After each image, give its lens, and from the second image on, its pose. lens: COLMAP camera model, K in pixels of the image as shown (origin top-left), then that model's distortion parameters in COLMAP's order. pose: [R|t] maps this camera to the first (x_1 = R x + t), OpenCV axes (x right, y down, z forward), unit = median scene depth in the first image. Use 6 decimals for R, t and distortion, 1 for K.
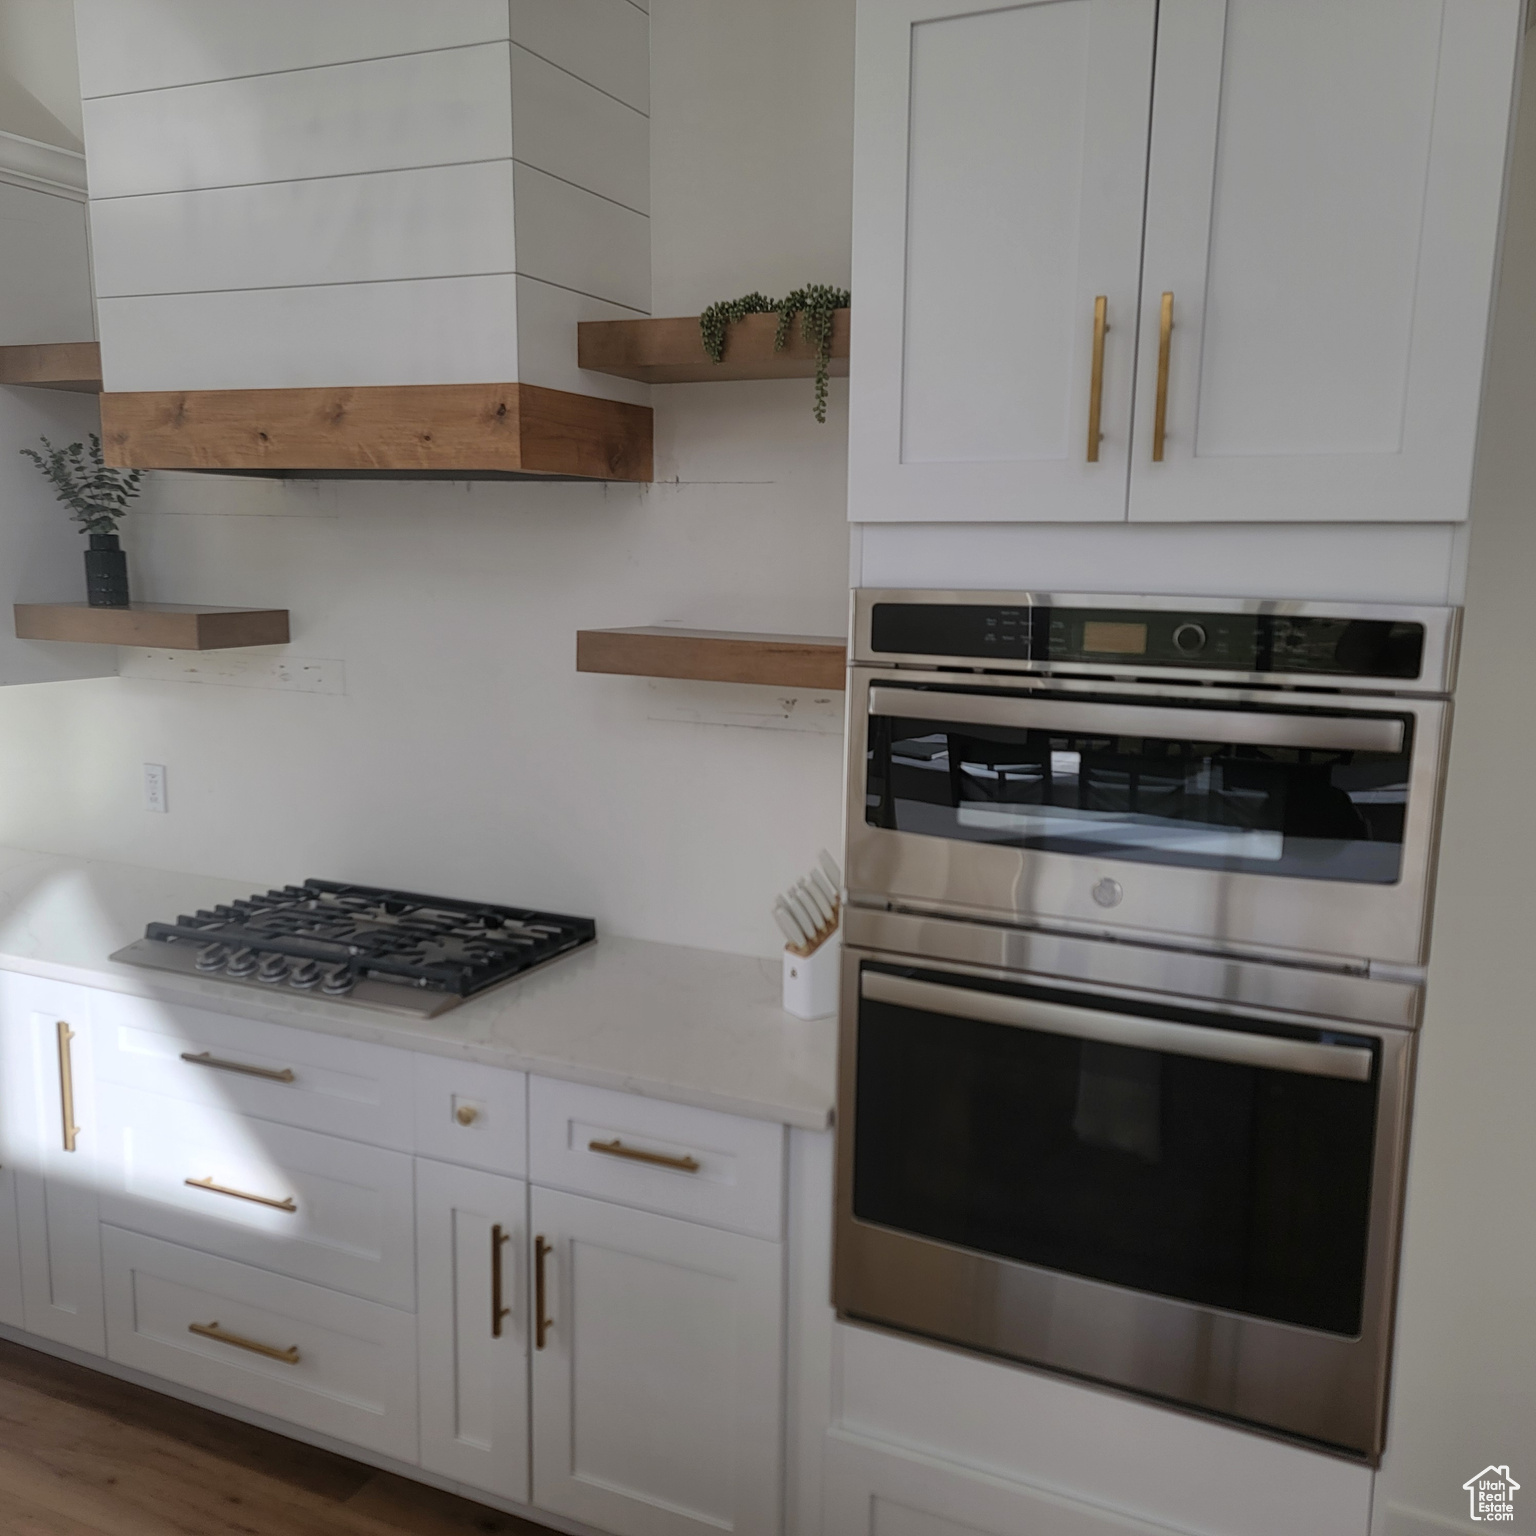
lens RADIAL K [[1402.4, 0, 778.3], [0, 1402.4, 795.0], [0, 0, 1]] dist [0.042488, 0.000000]
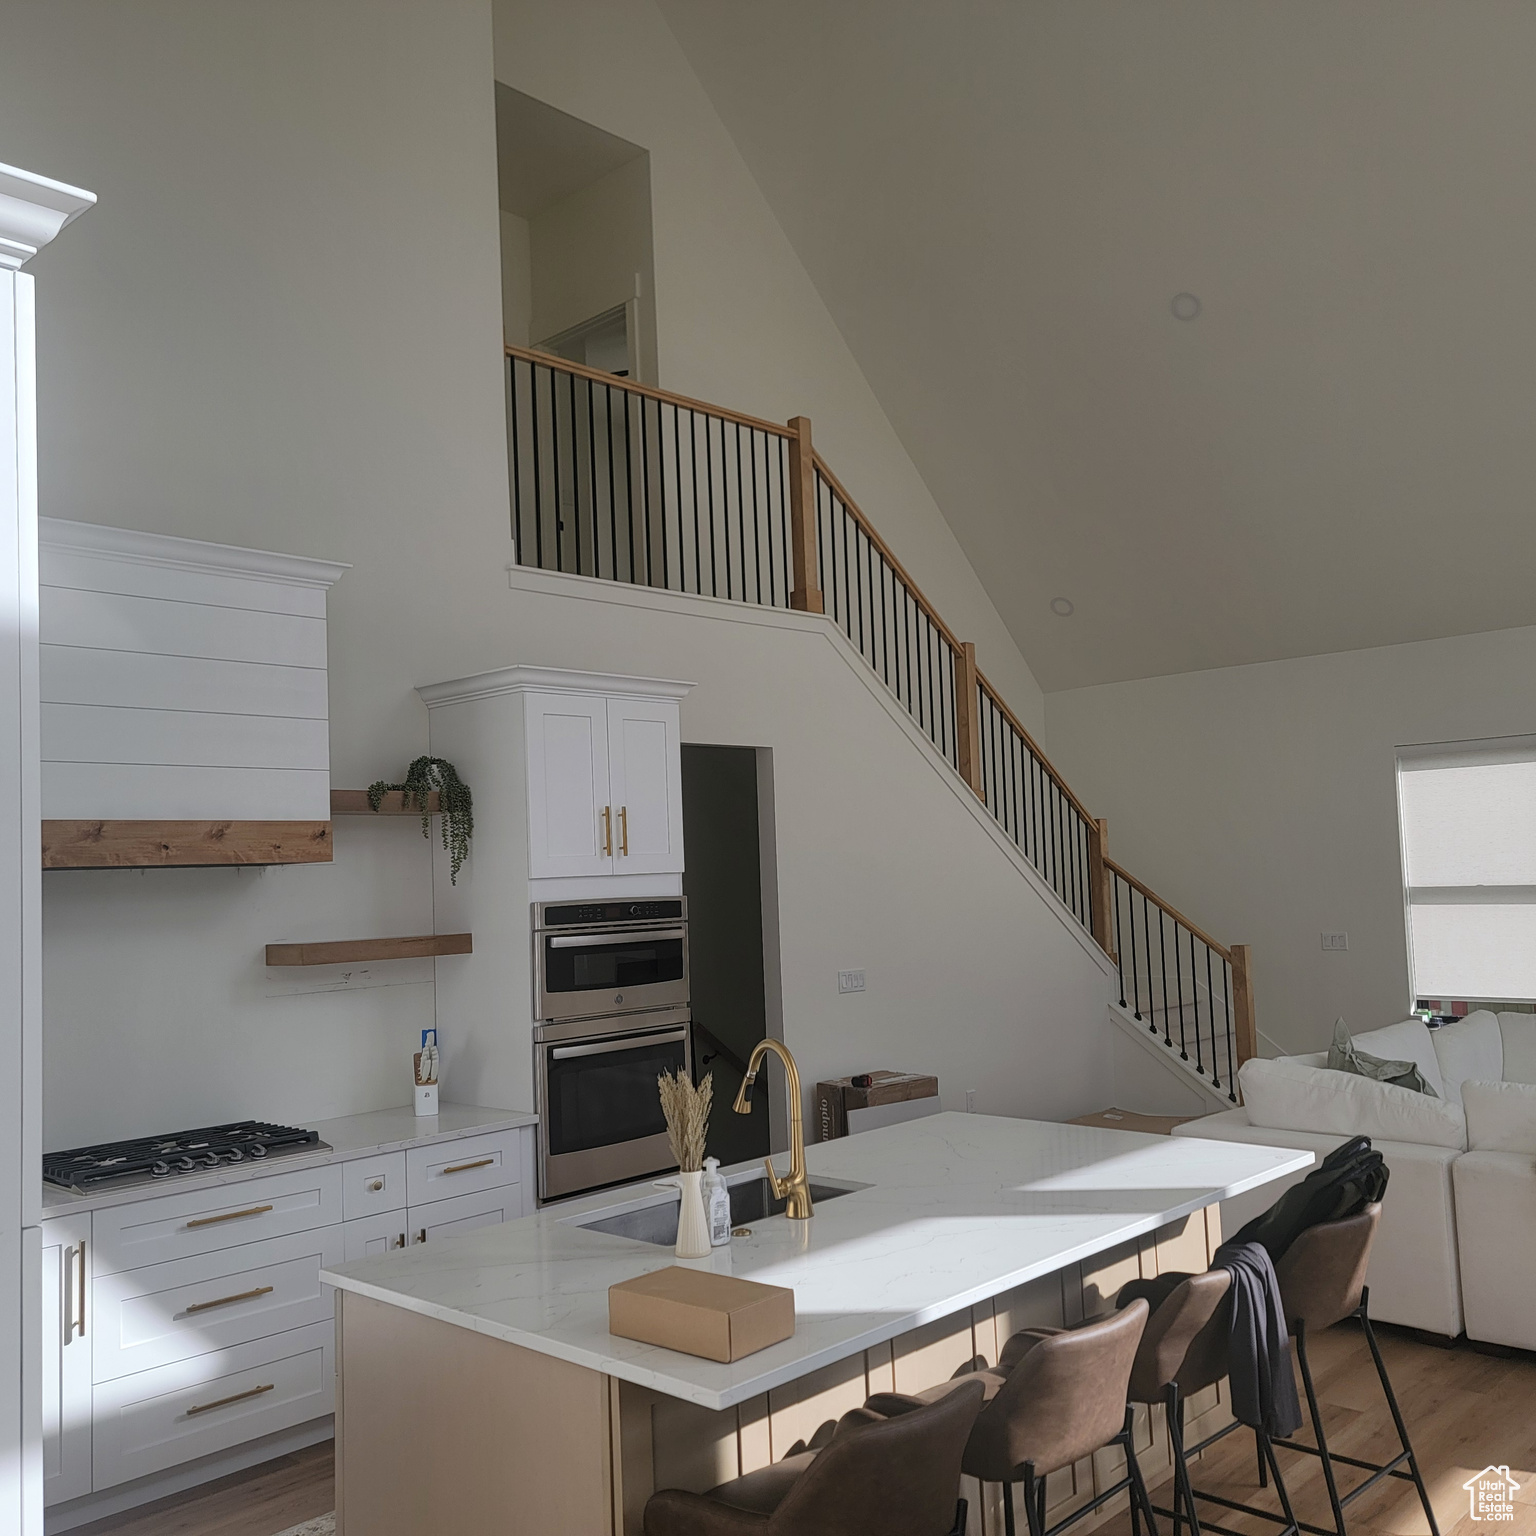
lens RADIAL K [[1402.4, 0, 768.2], [0, 1402.4, 771.7], [0, 0, 1]] dist [0.042488, 0.000000]
pose [[0.331767, 0.037528, 0.942614, -1.788778], [0.209131, 0.971420, -0.112281, 0.002187], [-0.919888, 0.234381, 0.314437, -0.234608]]
